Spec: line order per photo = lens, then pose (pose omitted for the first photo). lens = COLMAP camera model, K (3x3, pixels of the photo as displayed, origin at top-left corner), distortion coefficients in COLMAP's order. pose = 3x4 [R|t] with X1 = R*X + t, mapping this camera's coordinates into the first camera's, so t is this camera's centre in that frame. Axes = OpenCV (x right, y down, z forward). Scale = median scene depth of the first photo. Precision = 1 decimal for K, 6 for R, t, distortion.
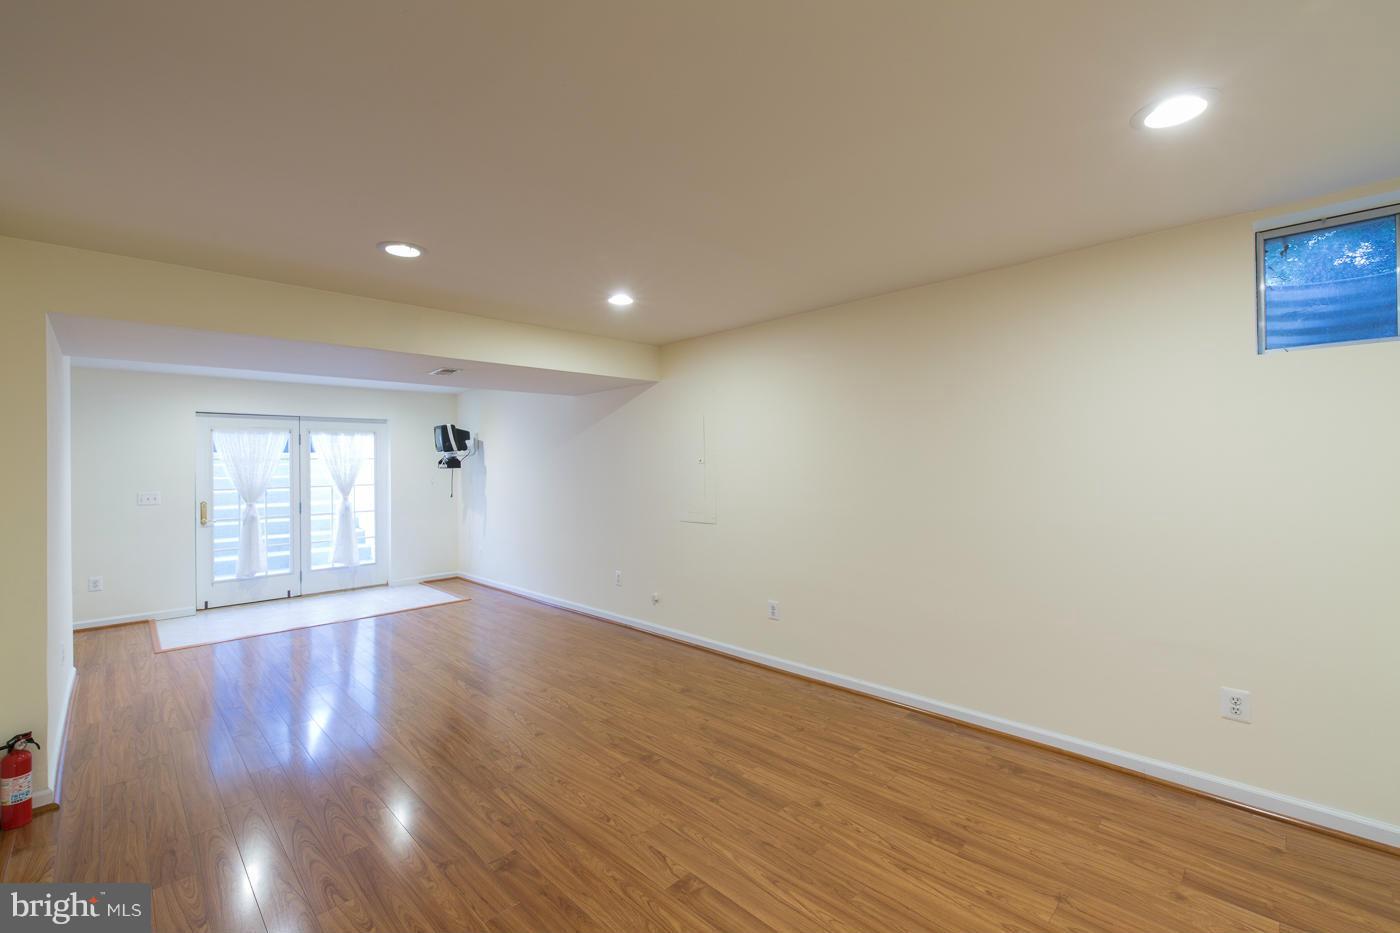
lens RADIAL K [[604.0, 0, 703.6], [0, 604.0, 459.7], [0, 0, 1]] dist [-0.000865, 0.000247]
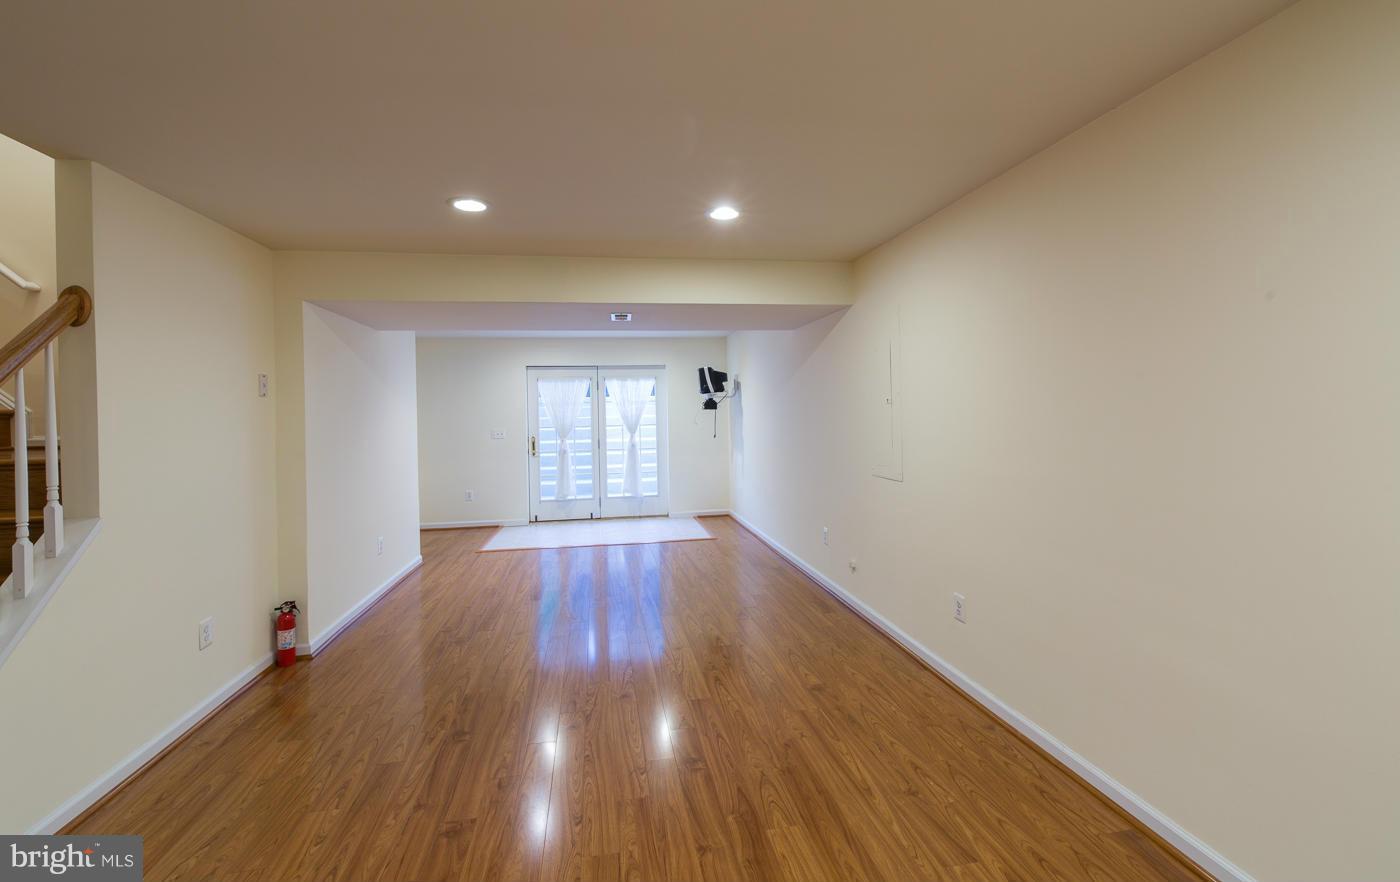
lens RADIAL K [[608.7, 0, 696.2], [0, 608.7, 409.8], [0, 0, 1]] dist [-0.001019, -0.000236]
pose [[0.813745, -0.004098, -0.581207, 0.181191], [0.015223, 0.999782, 0.014265, -0.000574], [0.581022, -0.020456, 0.813631, 0.151396]]
